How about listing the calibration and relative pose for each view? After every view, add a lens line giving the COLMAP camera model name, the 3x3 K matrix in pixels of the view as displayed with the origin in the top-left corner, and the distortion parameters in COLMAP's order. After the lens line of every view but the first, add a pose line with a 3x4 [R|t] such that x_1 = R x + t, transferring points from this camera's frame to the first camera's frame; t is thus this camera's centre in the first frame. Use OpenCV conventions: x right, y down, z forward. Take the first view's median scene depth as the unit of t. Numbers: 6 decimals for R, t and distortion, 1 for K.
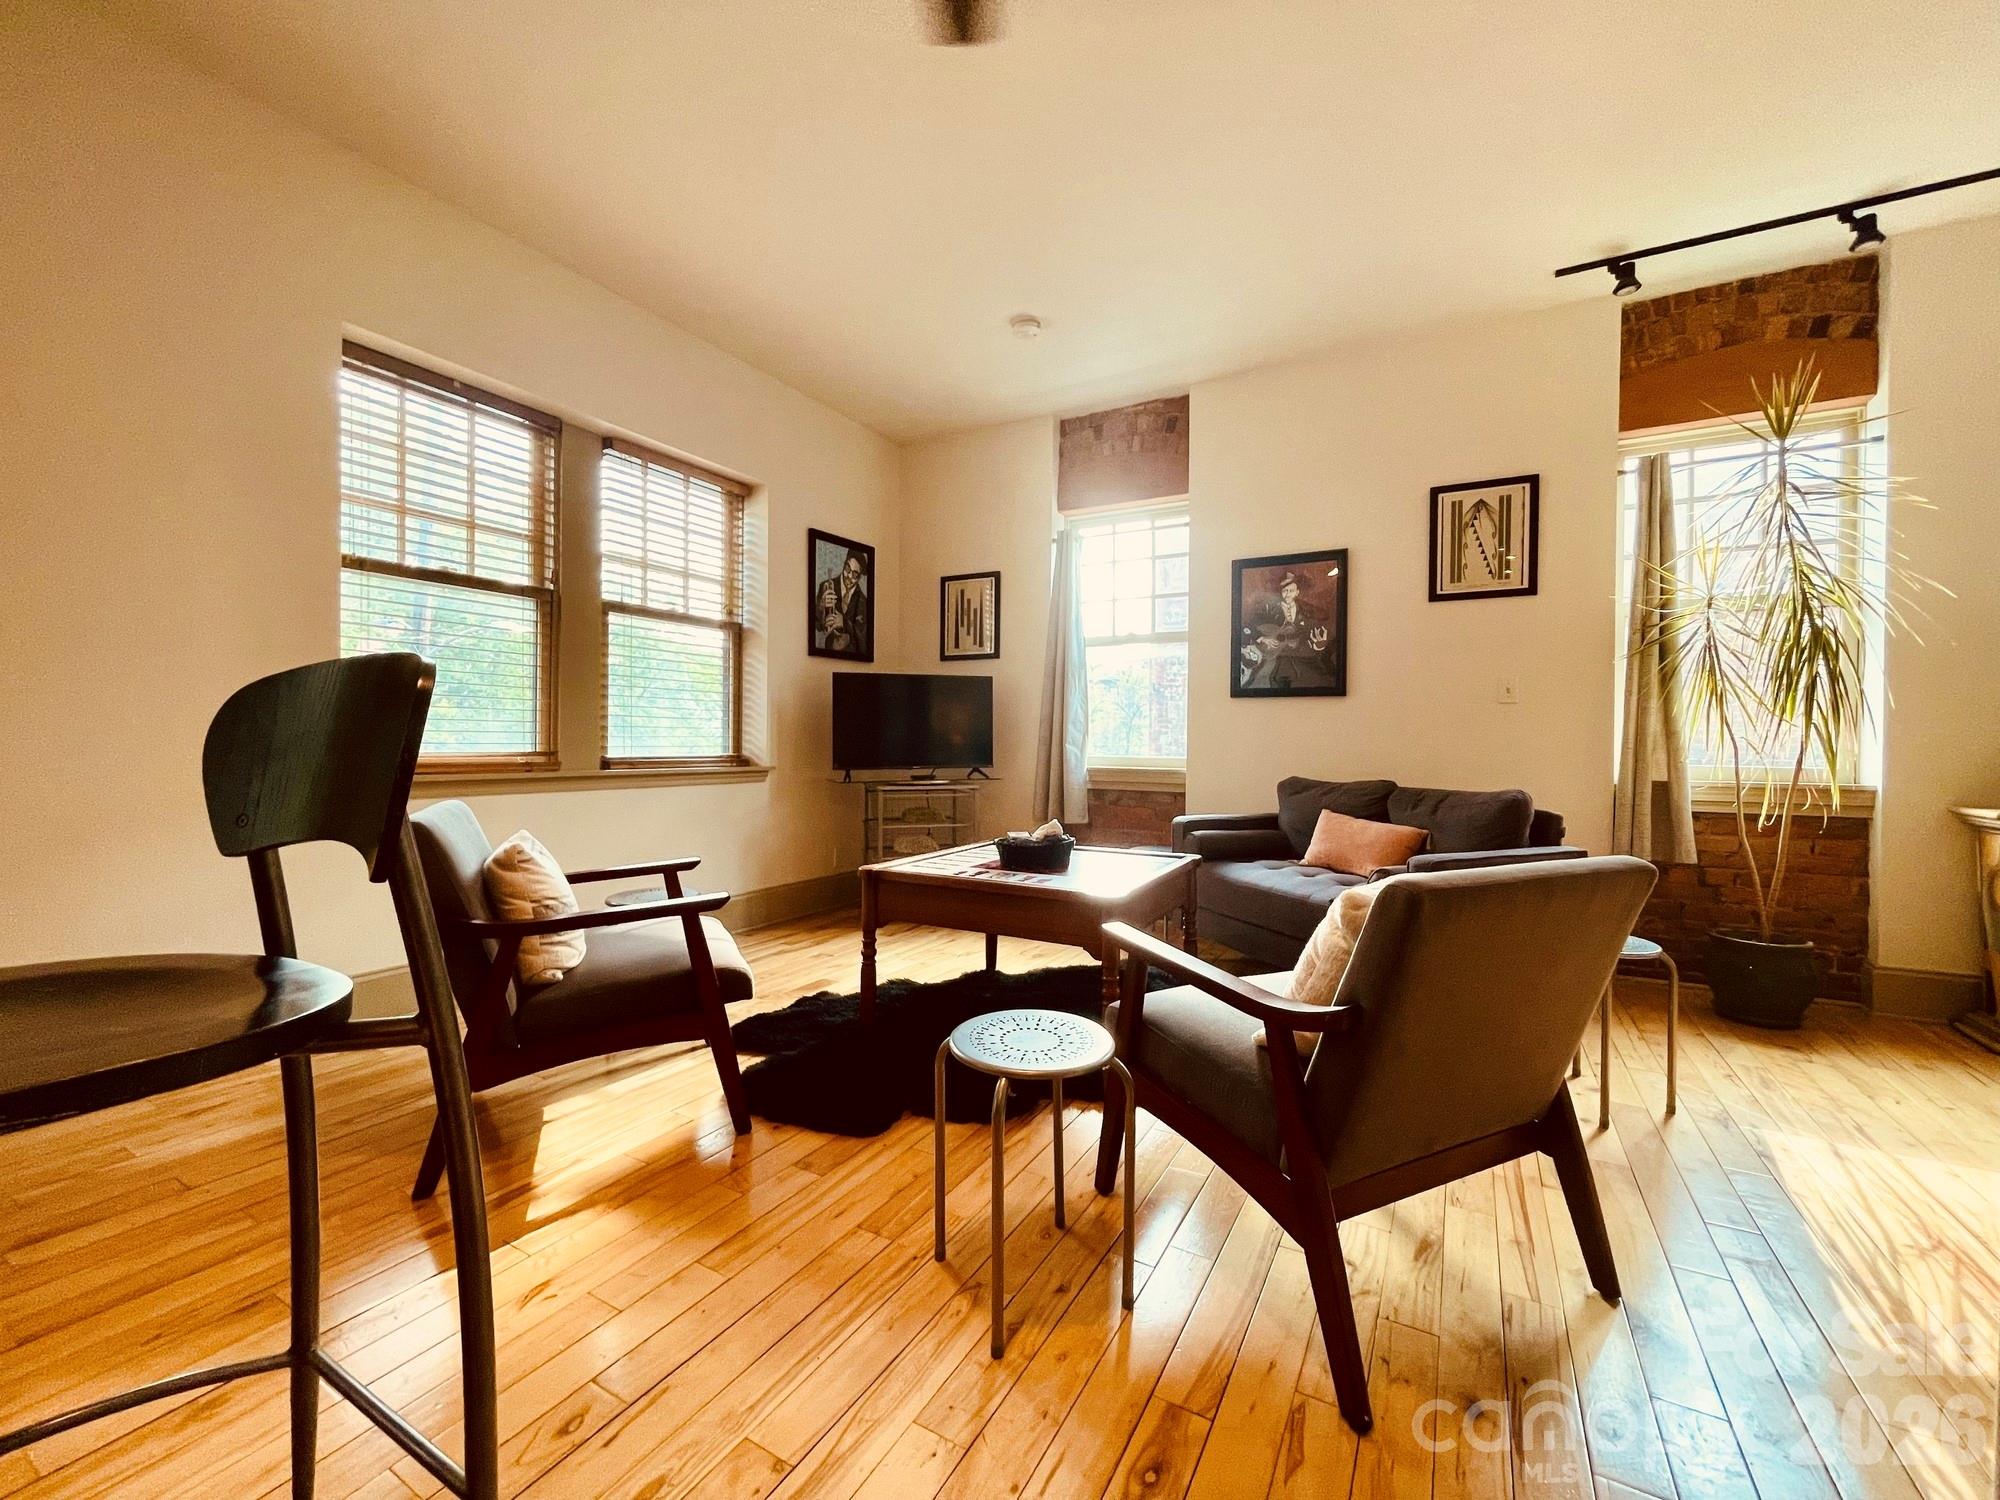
lens RADIAL K [[806.1, 0, 1000.0], [0, 806.1, 750.0], [0, 0, 1]] dist [-0.004479, -0.000274]
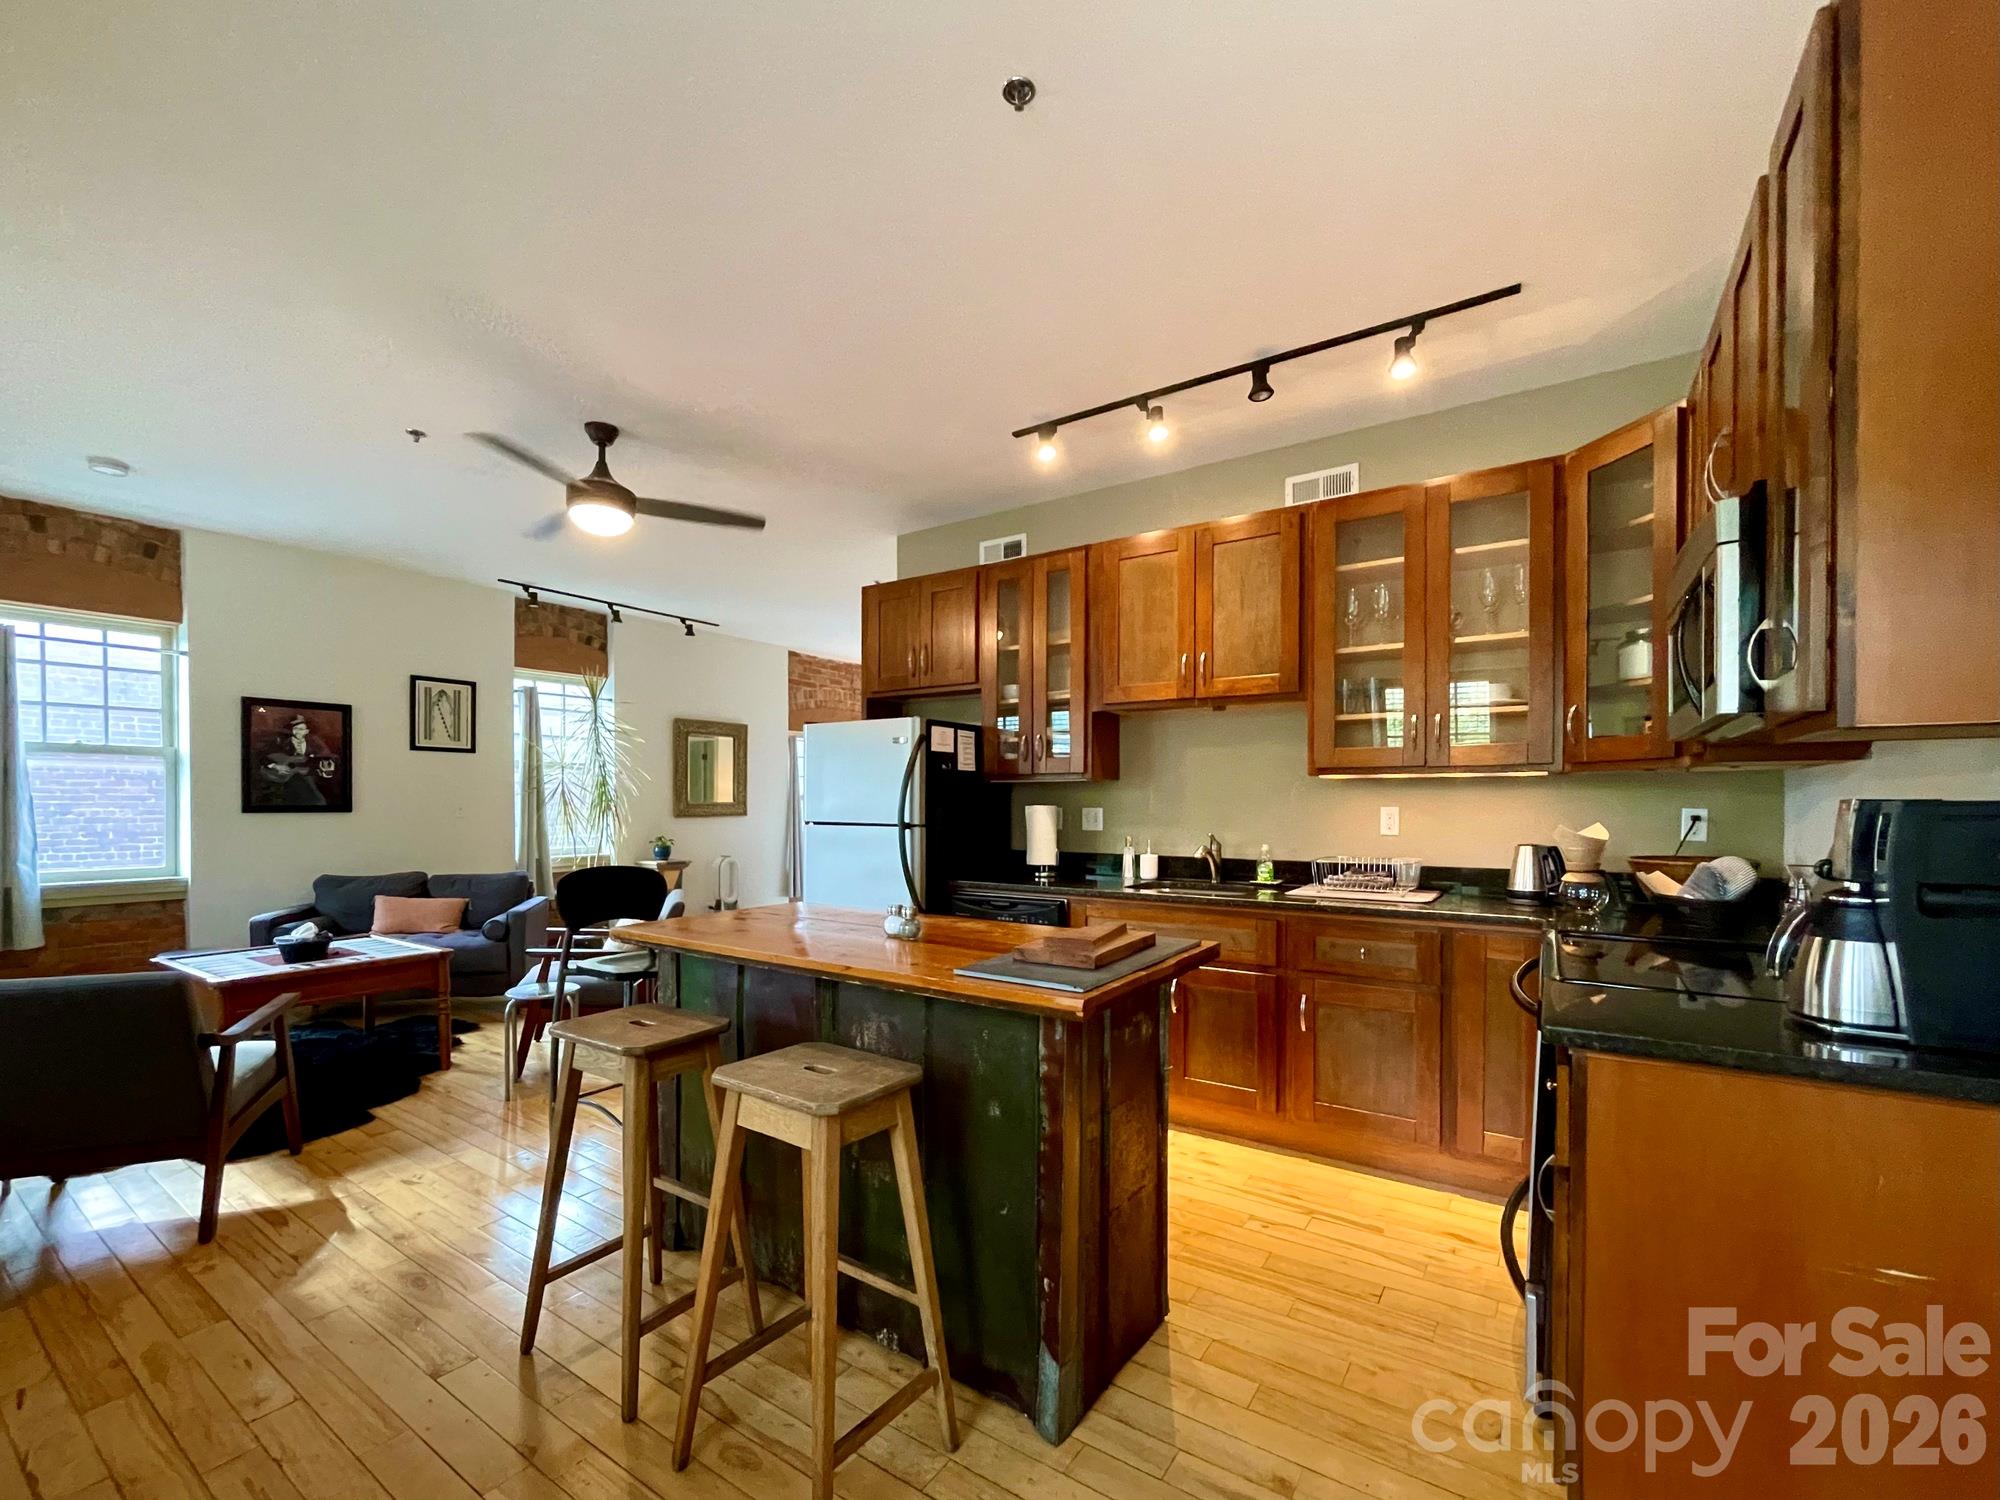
lens RADIAL K [[837.6, 0, 1000.1], [0, 837.6, 806.6], [0, 0, 1]] dist [-0.000685, -0.000085]
pose [[0.075532, -0.017005, 0.996998, -0.956554], [0.009422, 0.999822, 0.016340, -0.094210], [-0.997099, 0.008160, 0.075679, -0.220424]]
